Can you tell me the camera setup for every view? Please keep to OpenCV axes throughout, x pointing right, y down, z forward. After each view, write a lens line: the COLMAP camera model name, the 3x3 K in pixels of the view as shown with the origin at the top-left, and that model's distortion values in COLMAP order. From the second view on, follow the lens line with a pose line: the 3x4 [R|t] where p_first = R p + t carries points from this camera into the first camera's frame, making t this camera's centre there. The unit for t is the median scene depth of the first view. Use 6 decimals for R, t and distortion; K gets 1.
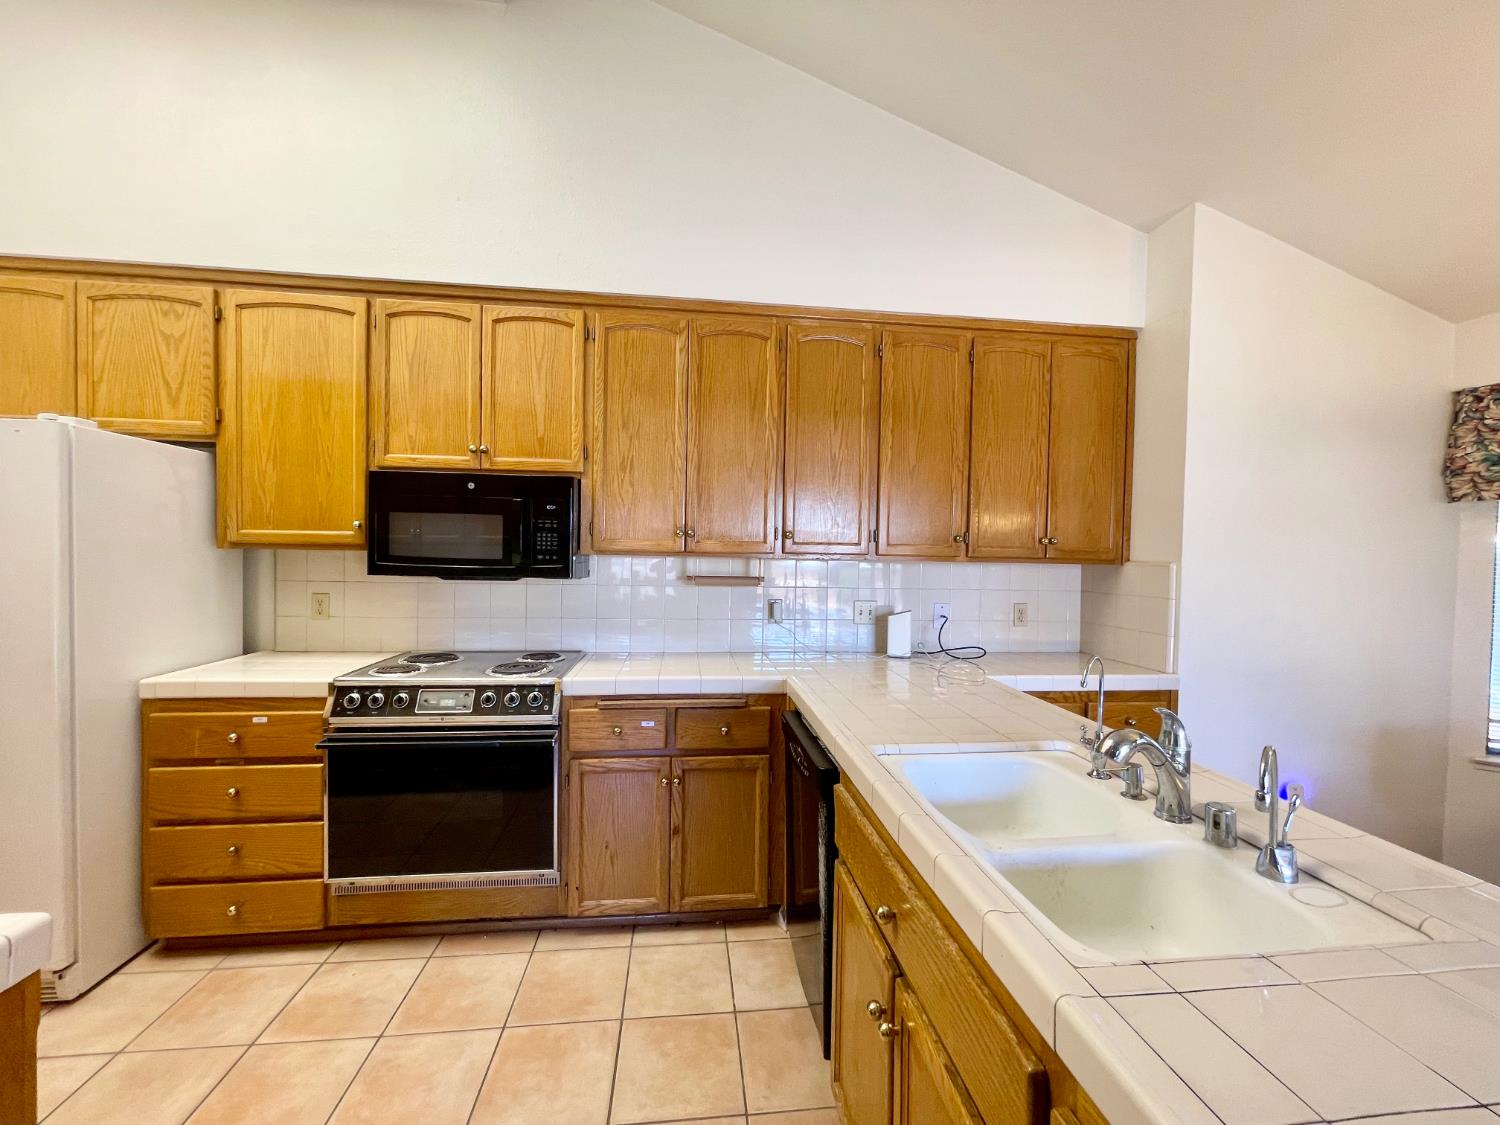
lens RADIAL K [[604.7, 0, 752.2], [0, 604.7, 558.1], [0, 0, 1]] dist [-0.000170, -0.000730]
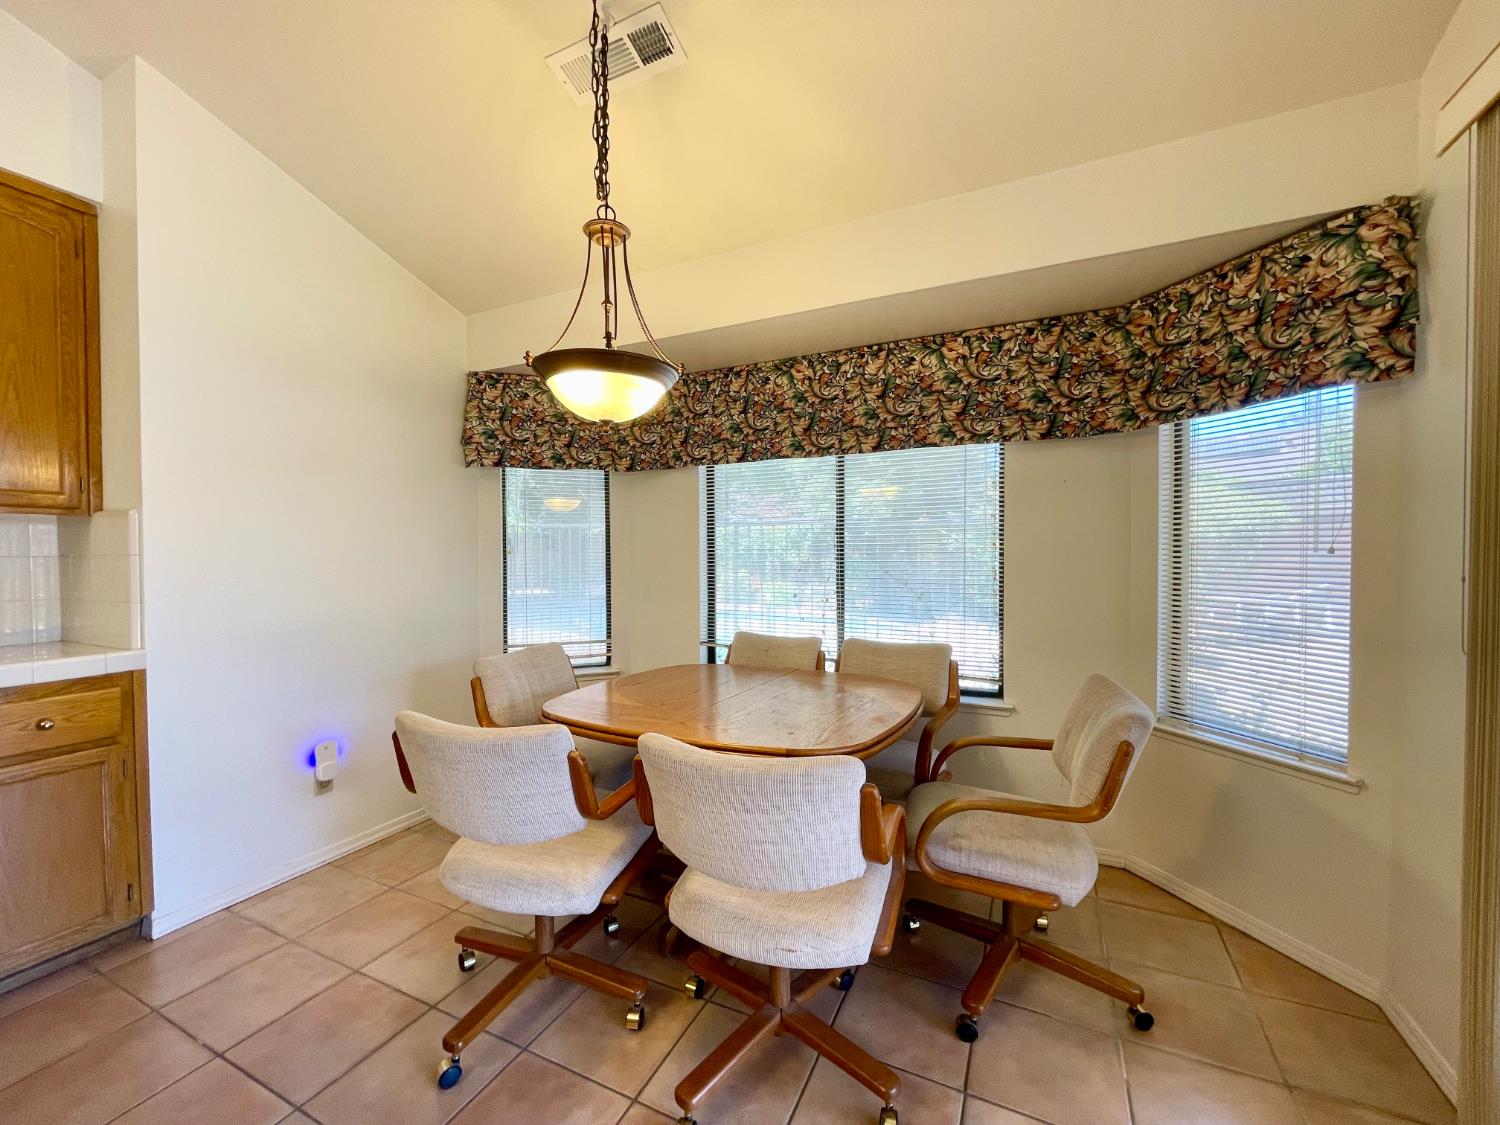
lens RADIAL K [[604.7, 0, 755.2], [0, 604.7, 564.9], [0, 0, 1]] dist [-0.000170, -0.000730]
pose [[0.528329, -0.044703, 0.847862, 0.441858], [0.024315, 0.999000, 0.037520, 0.067904], [-0.848692, 0.000793, 0.528887, -0.103844]]
